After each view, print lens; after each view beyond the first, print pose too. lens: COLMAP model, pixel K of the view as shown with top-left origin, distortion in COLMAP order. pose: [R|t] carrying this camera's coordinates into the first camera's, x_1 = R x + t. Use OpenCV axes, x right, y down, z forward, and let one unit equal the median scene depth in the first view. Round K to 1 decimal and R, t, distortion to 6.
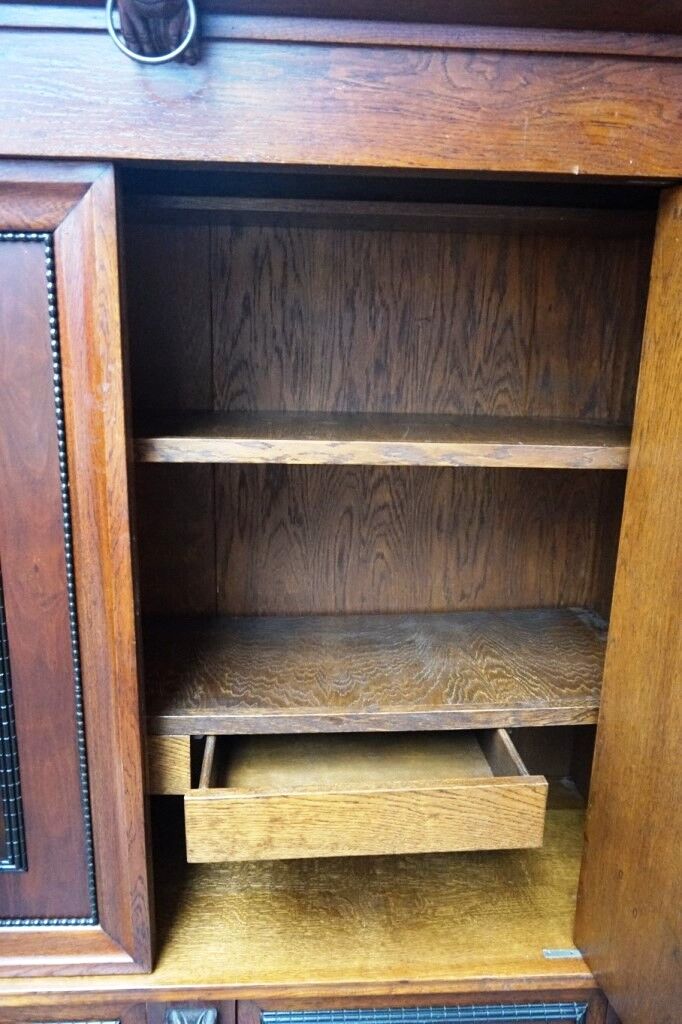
lens RADIAL K [[779.4, 0, 341.0], [0, 779.4, 512.0], [0, 0, 1]] dist [0.002749, 0.003143]
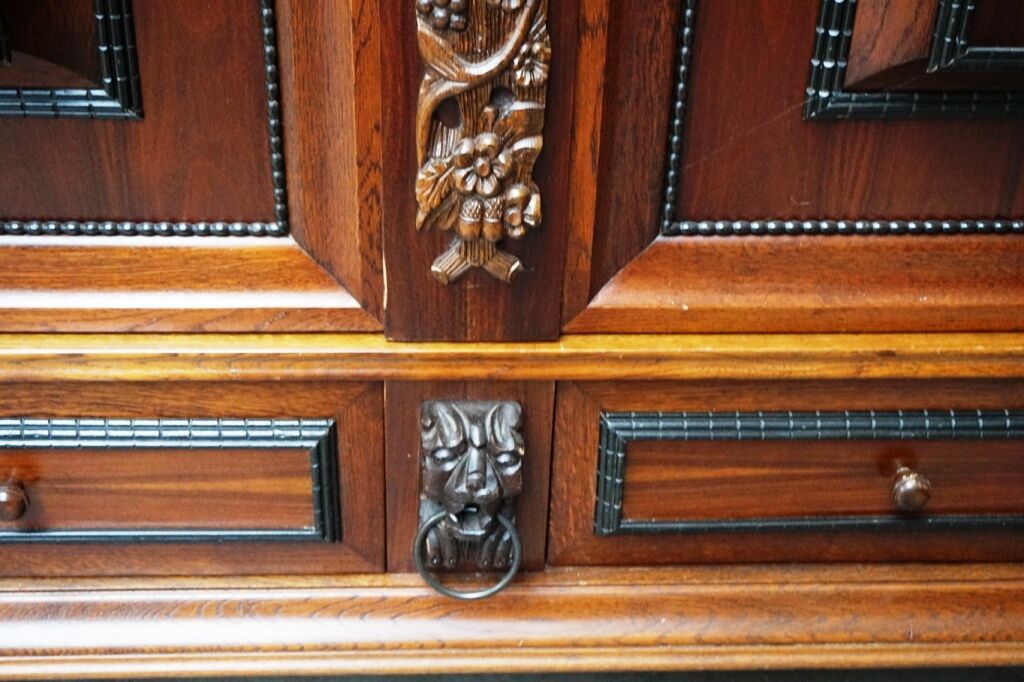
lens RADIAL K [[1467.5, 0, 512.0], [0, 1467.5, 341.0], [0, 0, 1]] dist [0.017137, 0.032630]
pose [[0.999975, 0.006885, 0.001488, -0.198666], [-0.007016, 0.954698, 0.297493, 0.368222], [0.000628, -0.297497, 0.954723, 0.096859]]
